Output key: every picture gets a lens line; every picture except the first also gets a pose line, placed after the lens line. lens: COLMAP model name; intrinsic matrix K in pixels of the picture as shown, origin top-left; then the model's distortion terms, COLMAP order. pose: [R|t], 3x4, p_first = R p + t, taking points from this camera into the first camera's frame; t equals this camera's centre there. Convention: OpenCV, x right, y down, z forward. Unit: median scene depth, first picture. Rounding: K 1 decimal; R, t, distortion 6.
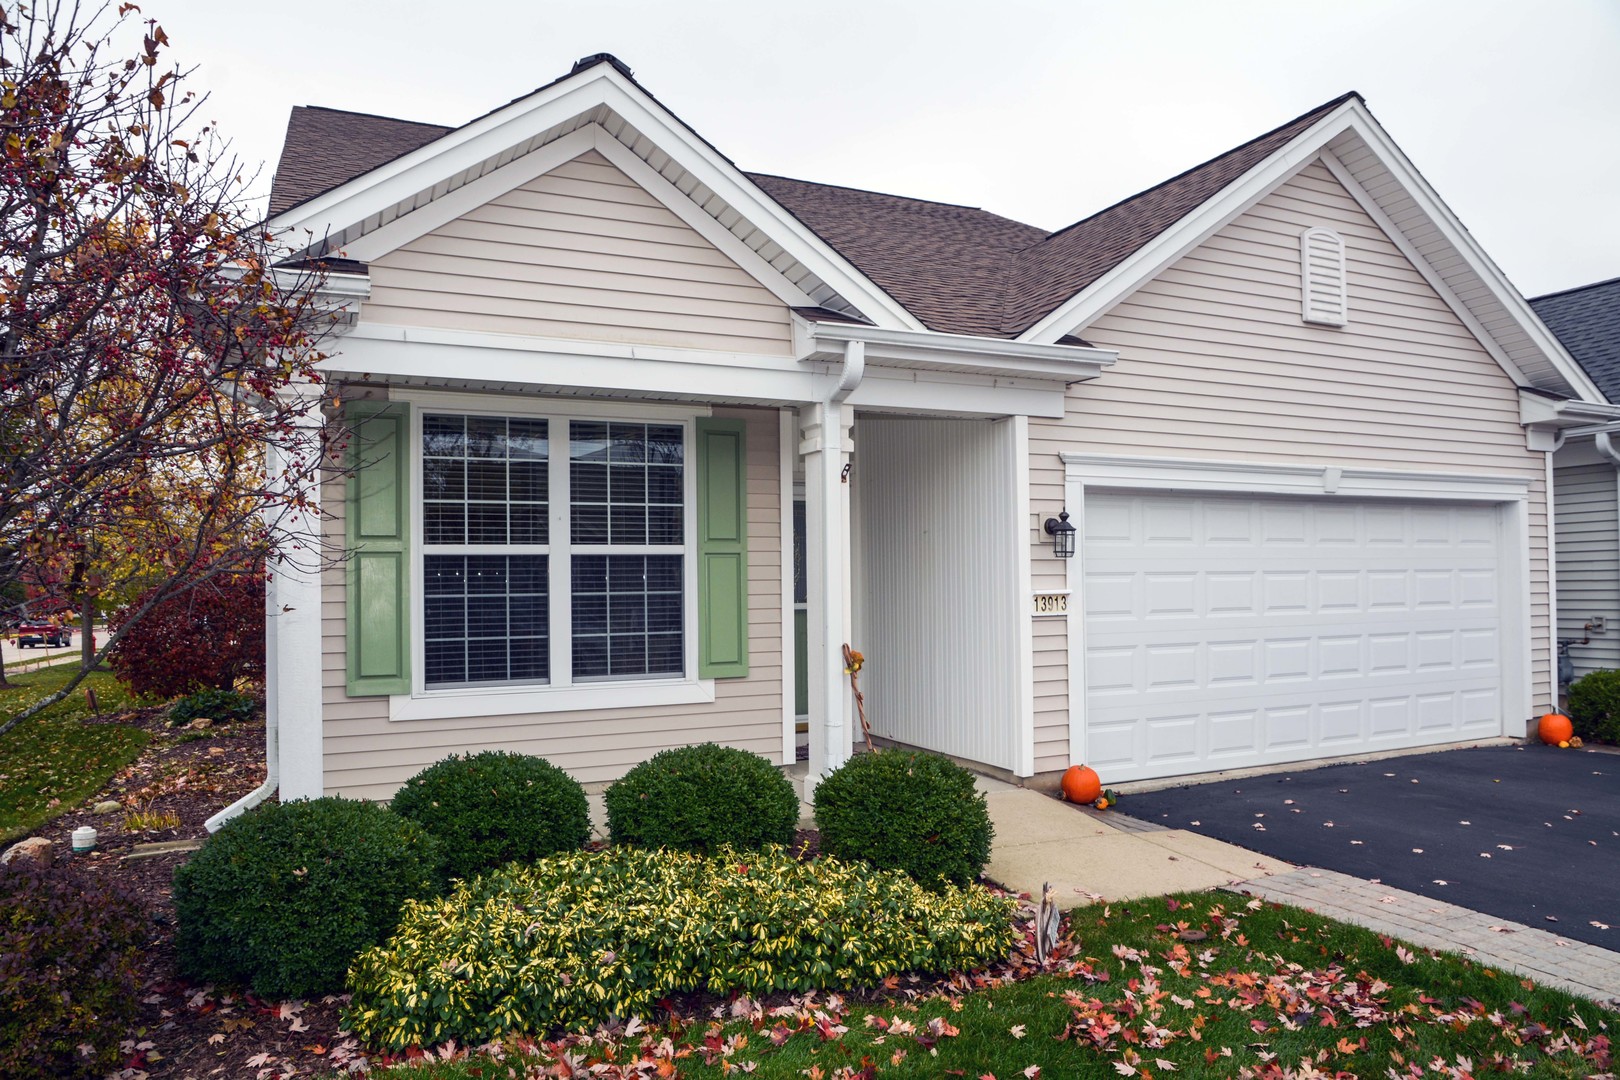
lens RADIAL K [[1099.3, 0, 809.2], [0, 1099.3, 547.1], [0, 0, 1]] dist [-0.036443, 0.009705]
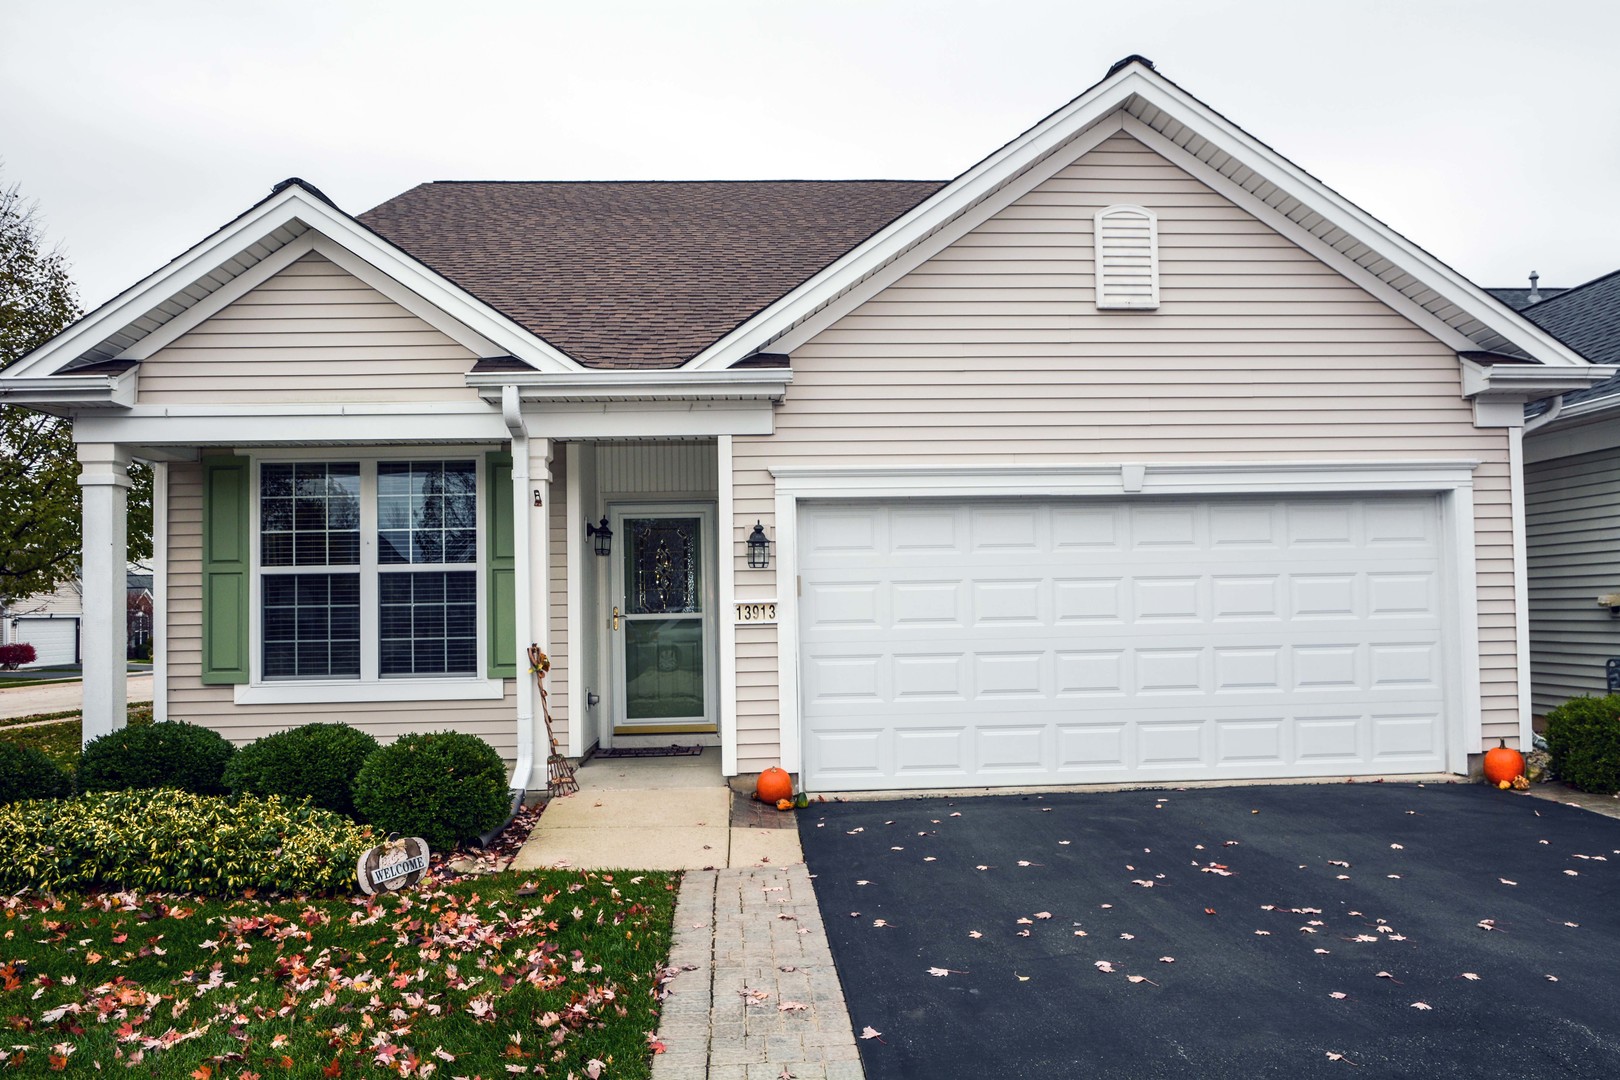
lens RADIAL K [[1228.7, 0, 815.8], [0, 1228.7, 543.4], [0, 0, 1]] dist [-0.019161, -0.003282]
pose [[0.926527, -0.023891, -0.375469, 0.718110], [0.019693, 0.999693, -0.015017, 0.004229], [0.375712, 0.006519, 0.926713, -0.067675]]
